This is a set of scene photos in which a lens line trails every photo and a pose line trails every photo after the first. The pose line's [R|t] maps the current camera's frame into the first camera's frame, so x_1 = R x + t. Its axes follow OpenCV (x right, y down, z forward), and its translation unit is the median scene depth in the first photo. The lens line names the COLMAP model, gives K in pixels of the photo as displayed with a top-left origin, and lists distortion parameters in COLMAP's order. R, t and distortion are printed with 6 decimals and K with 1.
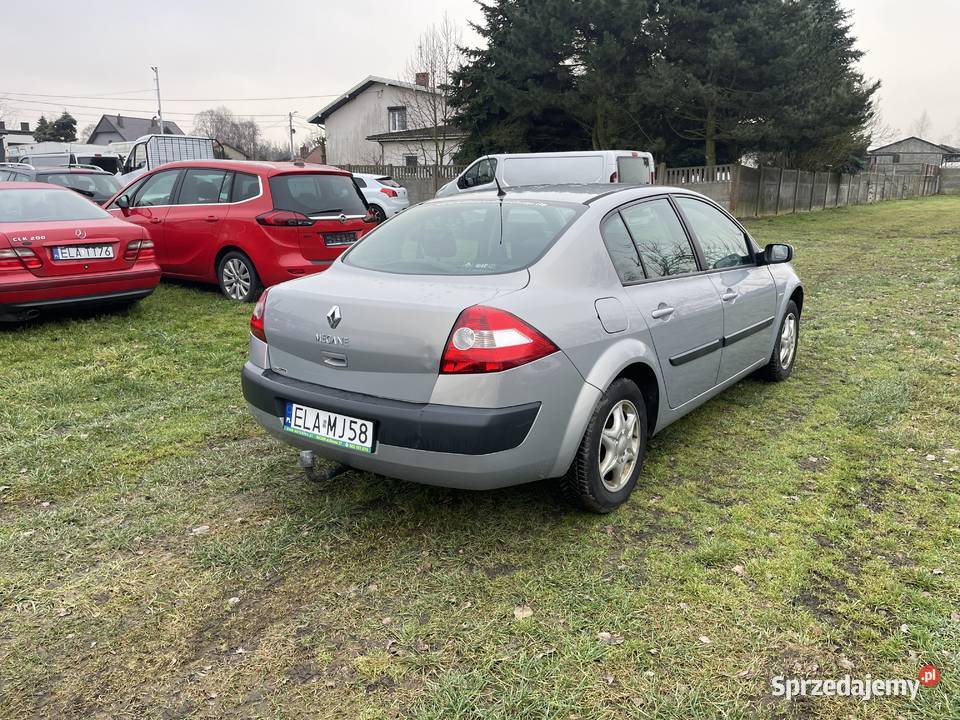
lens RADIAL K [[737.1, 0, 489.1], [0, 737.1, 360.1], [0, 0, 1]] dist [0.087179, -0.113473]
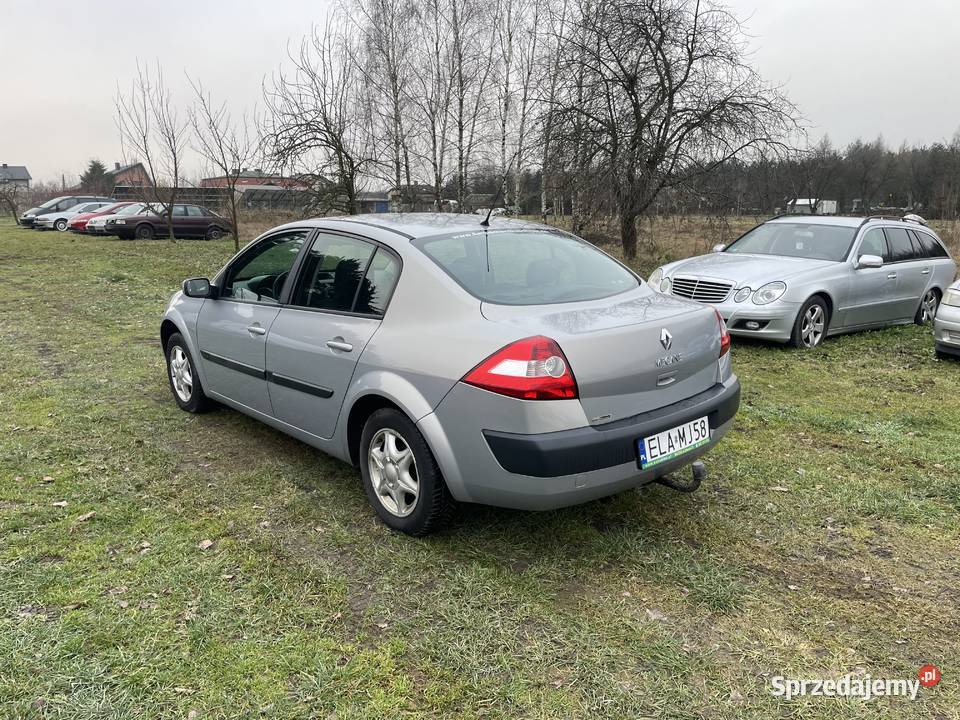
lens RADIAL K [[737.1, 0, 489.1], [0, 737.1, 360.1], [0, 0, 1]] dist [0.087179, -0.113473]
pose [[0.207159, -0.204878, 0.956614, -1.222425], [0.233295, 0.959961, 0.155074, -0.241292], [-0.950084, 0.191048, 0.246661, 0.930422]]
